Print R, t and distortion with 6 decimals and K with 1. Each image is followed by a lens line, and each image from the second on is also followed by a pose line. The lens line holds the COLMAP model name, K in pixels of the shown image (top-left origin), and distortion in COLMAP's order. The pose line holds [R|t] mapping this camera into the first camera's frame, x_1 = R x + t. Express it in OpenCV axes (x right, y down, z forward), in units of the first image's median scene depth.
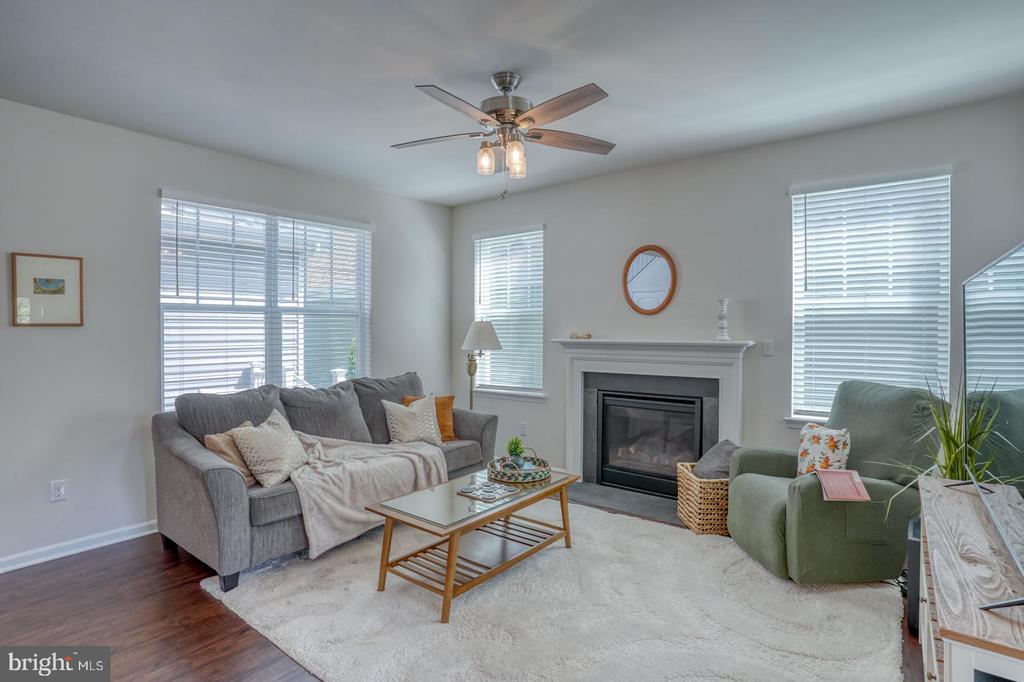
lens RADIAL K [[522.3, 0, 534.0], [0, 522.3, 331.3], [0, 0, 1]] dist [-0.058307, 0.024461]
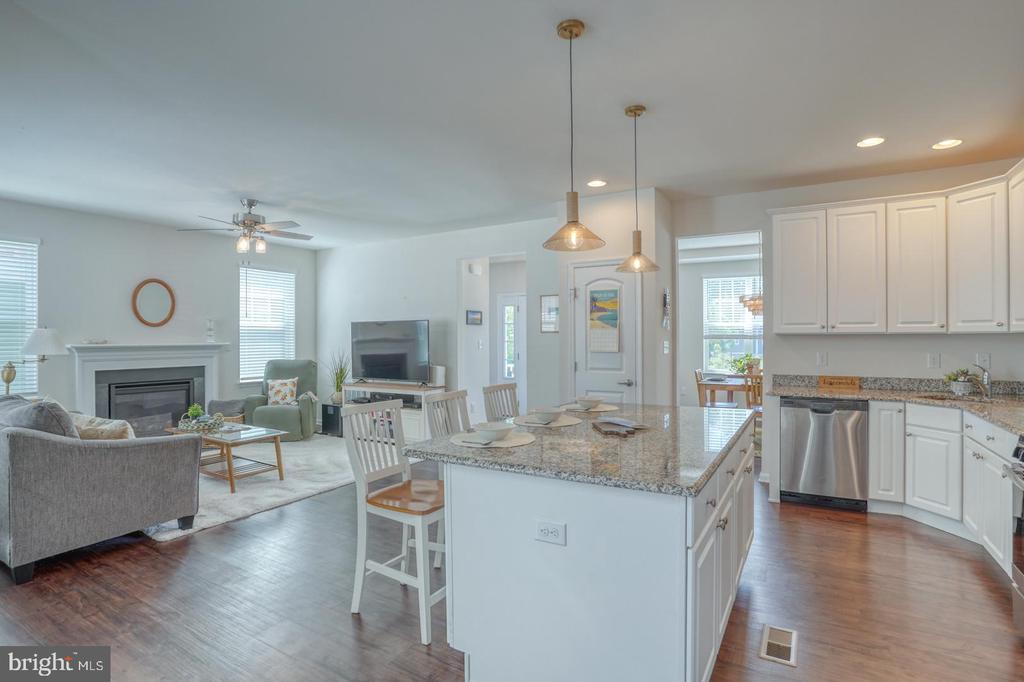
lens RADIAL K [[522.3, 0, 502.5], [0, 522.3, 341.7], [0, 0, 1]] dist [-0.058307, 0.024461]
pose [[-0.098647, -0.004841, 0.995111, -1.407881], [0.009394, 0.999939, 0.005796, 0.012351], [-0.995078, 0.009919, -0.098595, 0.195083]]
